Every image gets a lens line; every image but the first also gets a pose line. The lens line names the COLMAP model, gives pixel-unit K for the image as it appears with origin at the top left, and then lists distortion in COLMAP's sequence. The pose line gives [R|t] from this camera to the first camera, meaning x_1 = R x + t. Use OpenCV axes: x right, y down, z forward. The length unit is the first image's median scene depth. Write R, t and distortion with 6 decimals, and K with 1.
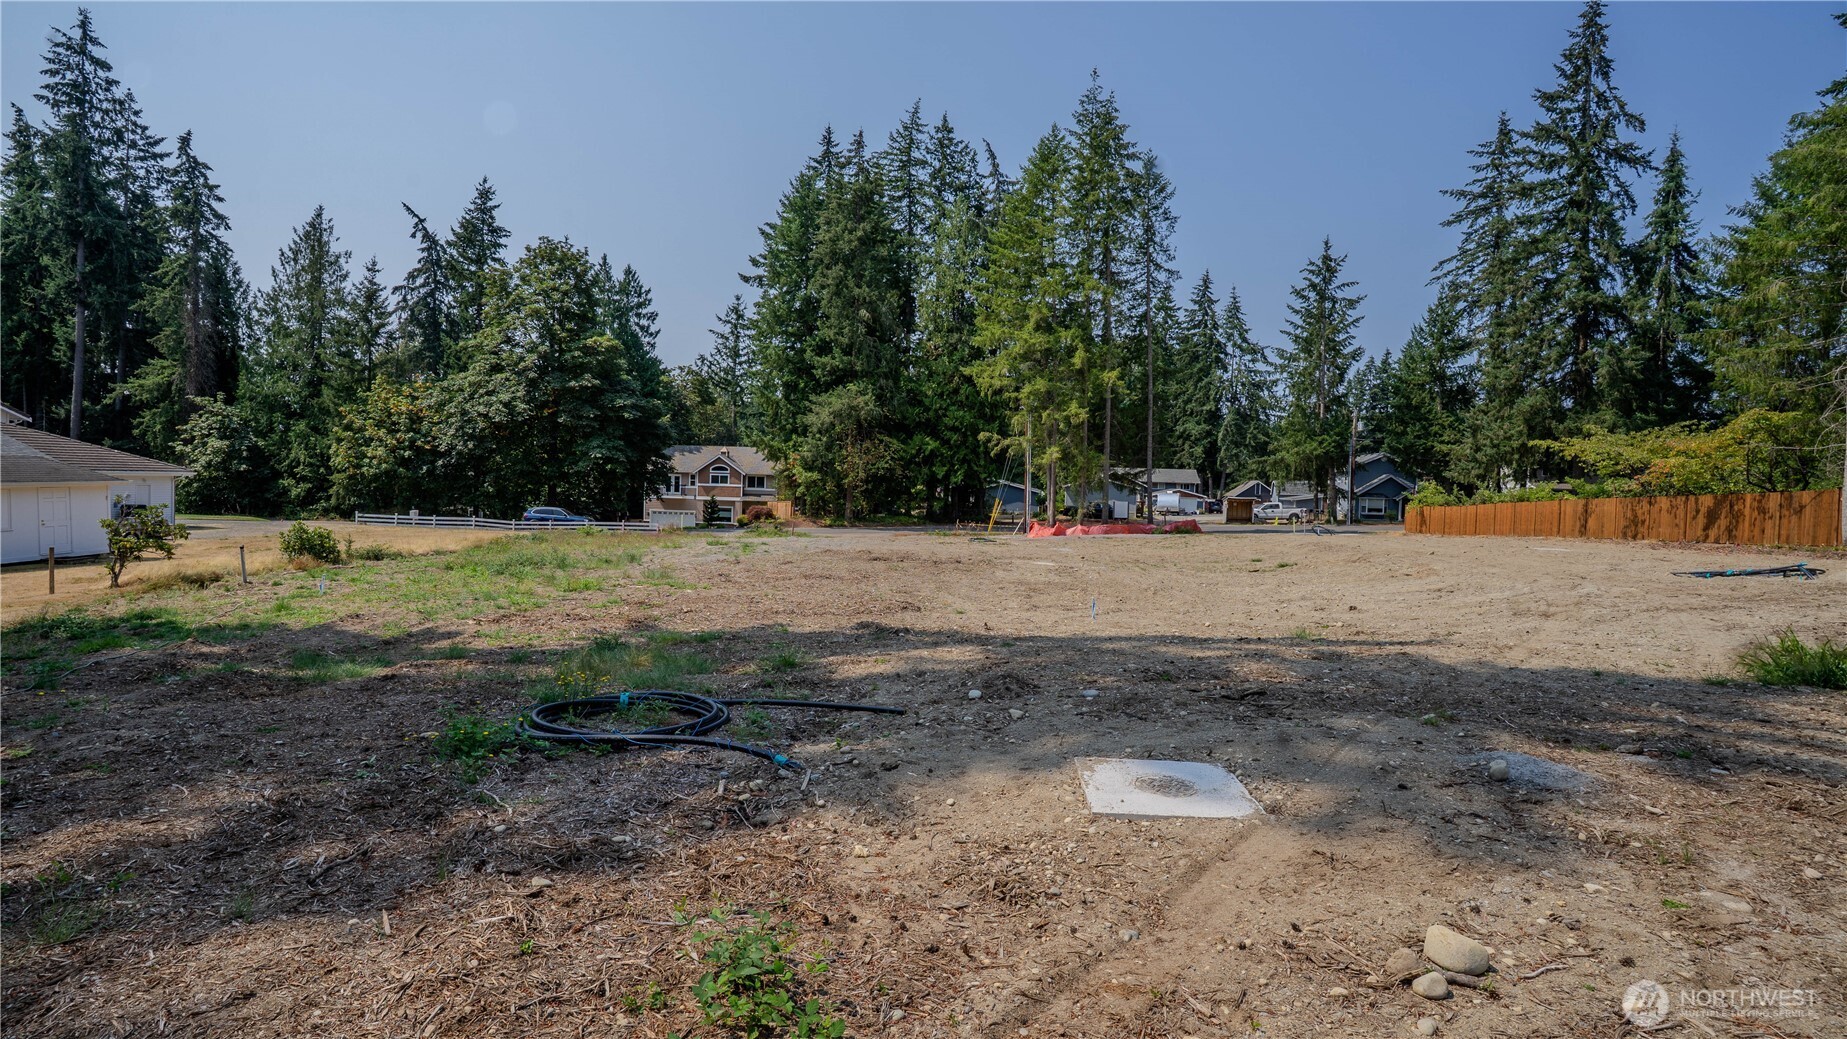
lens RADIAL K [[907.6, 0, 912.4], [0, 907.6, 514.5], [0, 0, 1]] dist [-0.076575, 0.035698]
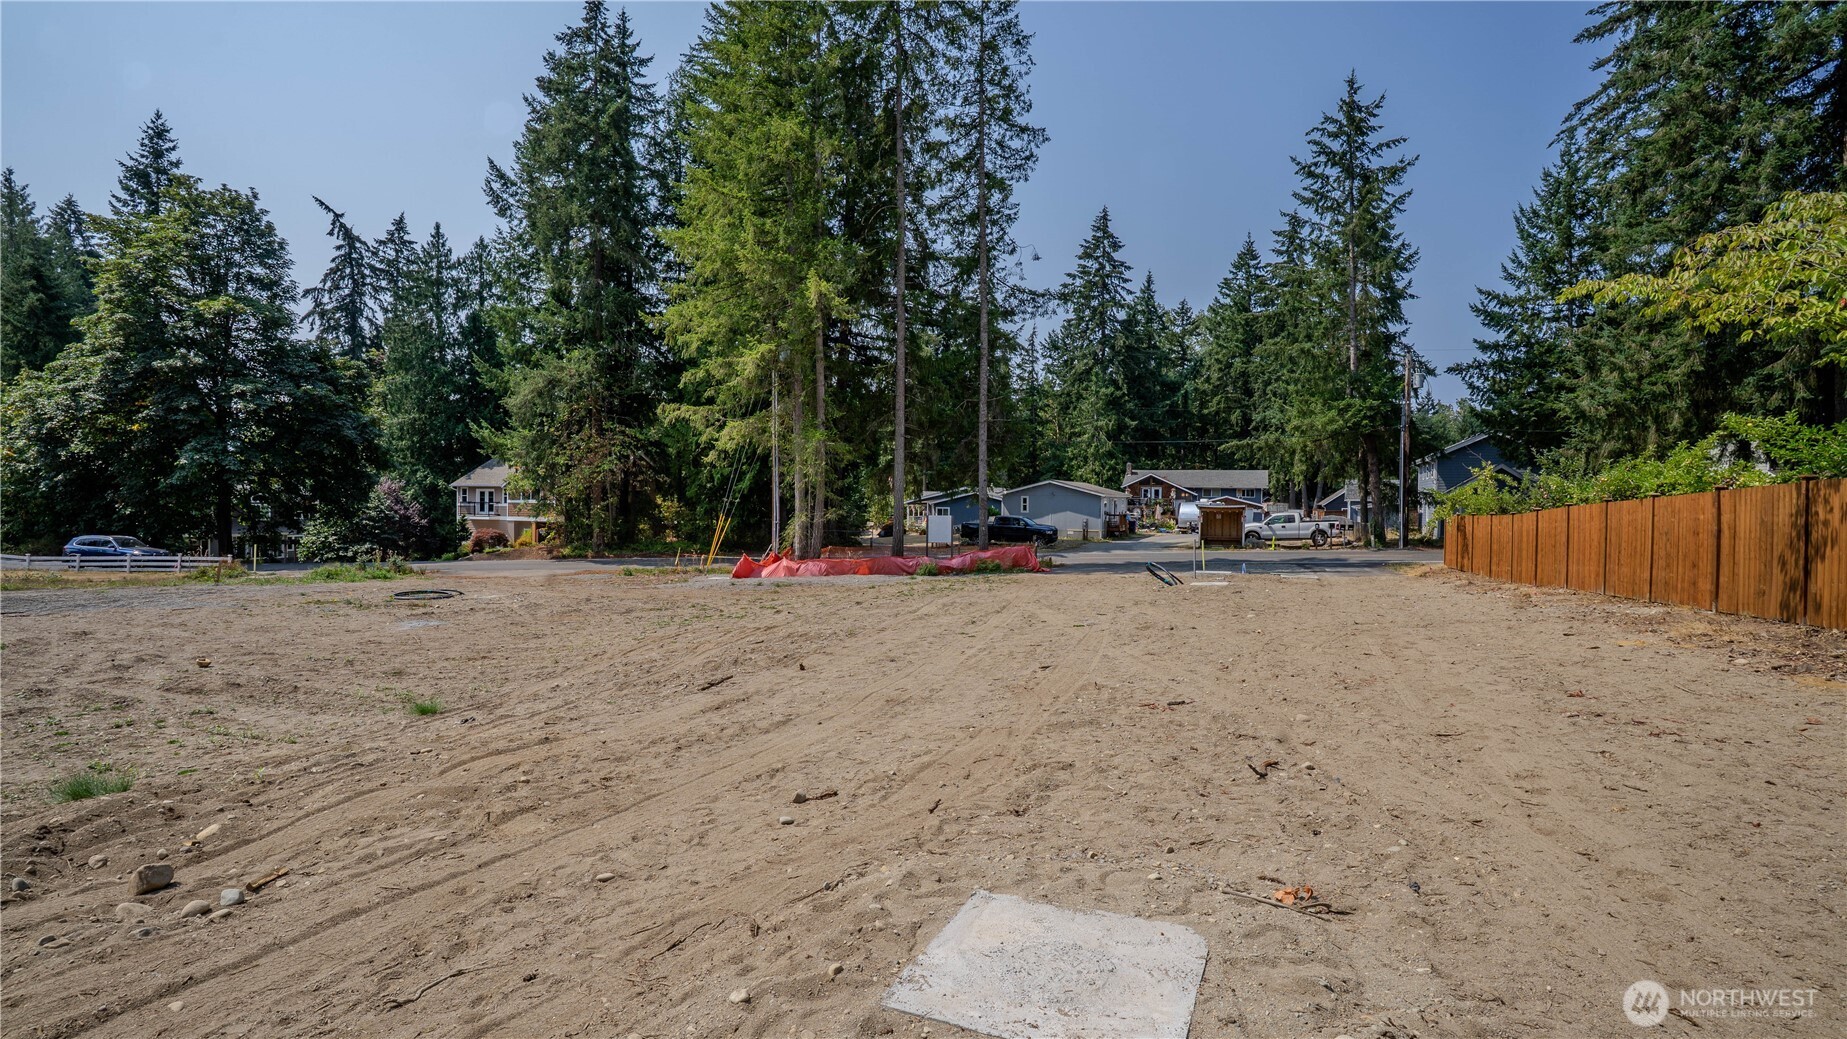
lens RADIAL K [[907.6, 0, 906.7], [0, 907.6, 511.8], [0, 0, 1]] dist [-0.076575, 0.035698]
pose [[0.978750, -0.015983, -0.204434, 0.298402], [0.011557, 0.999673, -0.022823, -0.002912], [0.204731, 0.019975, 0.978614, 0.369635]]
